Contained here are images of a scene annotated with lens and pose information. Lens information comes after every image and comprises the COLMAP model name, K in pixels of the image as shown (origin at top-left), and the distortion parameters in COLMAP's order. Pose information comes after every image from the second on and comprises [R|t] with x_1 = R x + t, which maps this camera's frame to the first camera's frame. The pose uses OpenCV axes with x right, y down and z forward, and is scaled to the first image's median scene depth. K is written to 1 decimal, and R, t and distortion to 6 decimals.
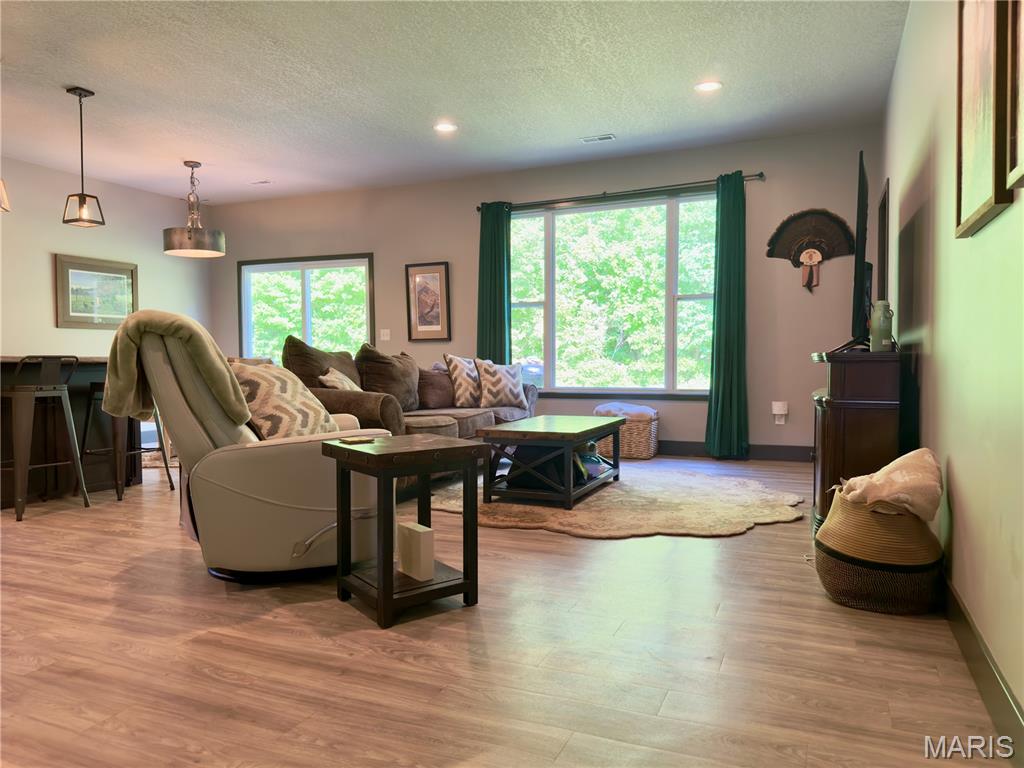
lens RADIAL K [[711.0, 0, 514.0], [0, 711.0, 381.7], [0, 0, 1]] dist [0.008012, -0.014935]
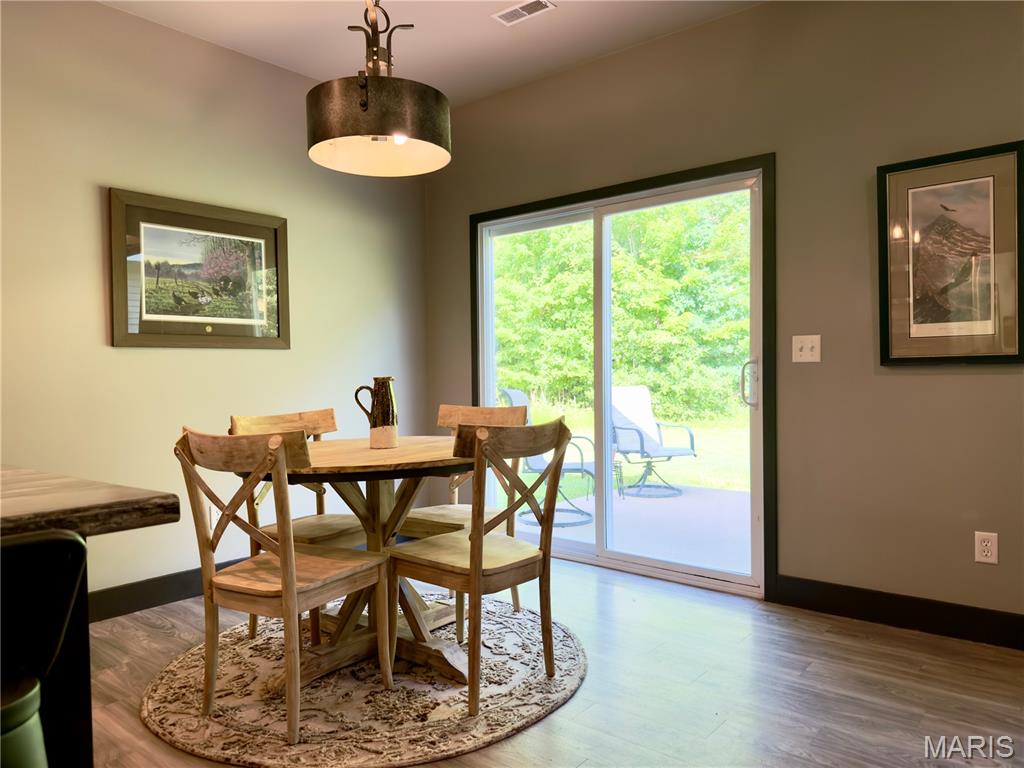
lens RADIAL K [[711.0, 0, 509.0], [0, 711.0, 380.4], [0, 0, 1]] dist [0.008012, -0.014935]
pose [[0.957015, -0.006093, -0.289974, -0.251211], [0.001350, 0.999862, -0.016551, -0.044533], [0.290035, 0.015448, 0.956891, 0.607886]]
